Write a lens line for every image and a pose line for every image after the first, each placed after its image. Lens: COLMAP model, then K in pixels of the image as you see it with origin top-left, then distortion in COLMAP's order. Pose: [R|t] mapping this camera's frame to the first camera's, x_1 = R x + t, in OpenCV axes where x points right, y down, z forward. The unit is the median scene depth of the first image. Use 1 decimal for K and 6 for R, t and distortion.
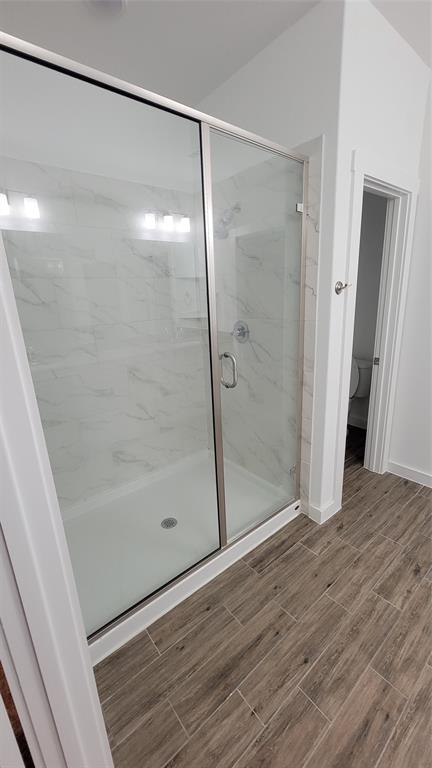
lens RADIAL K [[314.2, 0, 217.6], [0, 314.2, 382.1], [0, 0, 1]] dist [-0.004839, 0.000925]
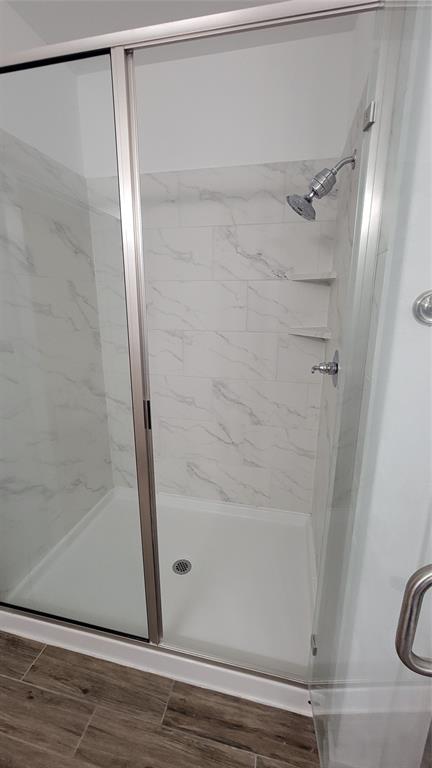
lens RADIAL K [[314.2, 0, 217.1], [0, 314.2, 380.4], [0, 0, 1]] dist [-0.004839, 0.000925]
pose [[0.612173, 0.237141, -0.754327, 0.454028], [-0.242253, 0.964343, 0.106565, -0.165007], [0.752700, 0.117502, 0.647793, 0.487977]]
